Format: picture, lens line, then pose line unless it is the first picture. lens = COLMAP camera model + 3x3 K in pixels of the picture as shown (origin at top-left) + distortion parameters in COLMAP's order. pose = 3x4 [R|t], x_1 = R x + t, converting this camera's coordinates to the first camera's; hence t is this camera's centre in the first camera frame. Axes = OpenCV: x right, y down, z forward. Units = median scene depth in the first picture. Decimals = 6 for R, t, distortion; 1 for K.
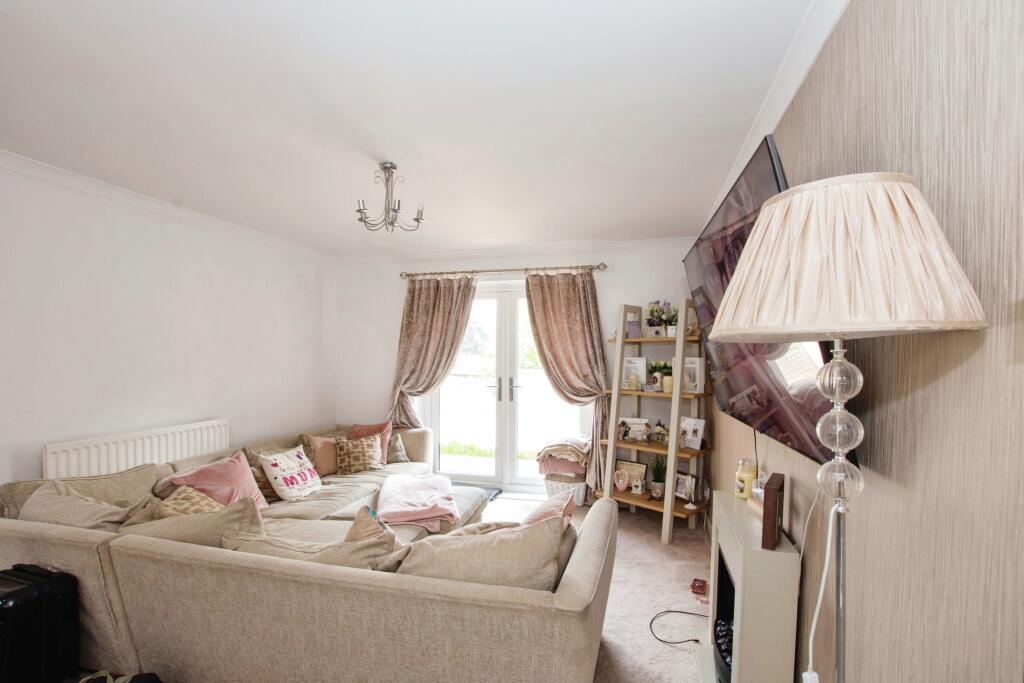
lens RADIAL K [[469.2, 0, 511.5], [0, 469.2, 371.0], [0, 0, 1]] dist [-0.000301, -0.000093]
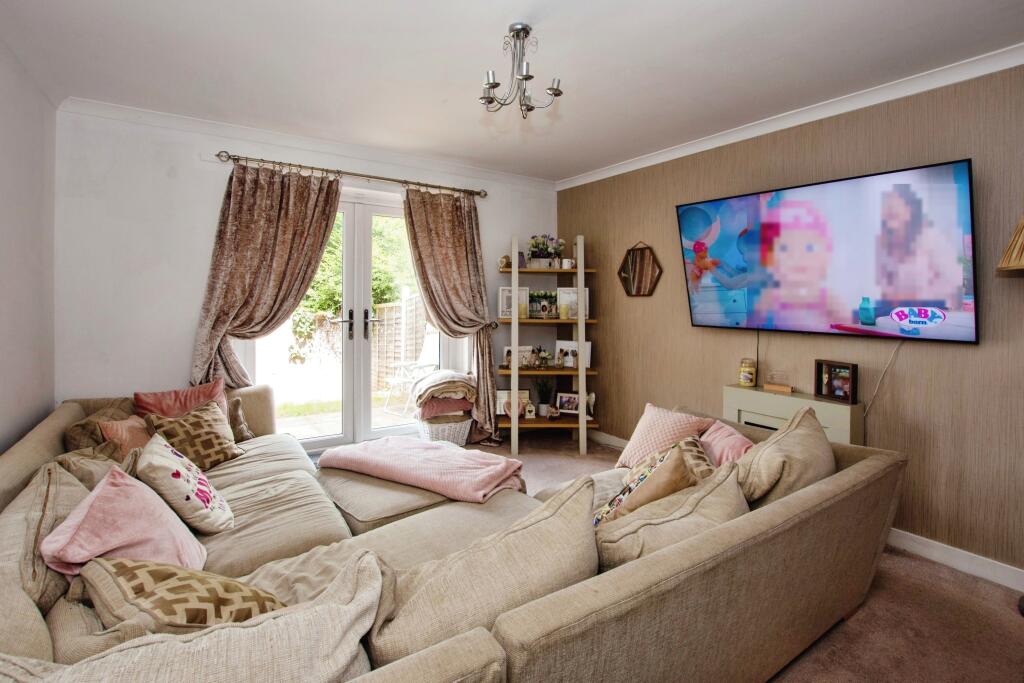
lens RADIAL K [[480.7, 0, 513.7], [0, 480.7, 301.4], [0, 0, 1]] dist [-0.001288, -0.000132]
pose [[0.681368, 0.000060, 0.731941, -0.484620], [0.012085, 0.999863, -0.011332, 0.013208], [-0.731841, 0.016567, 0.681274, 0.268651]]
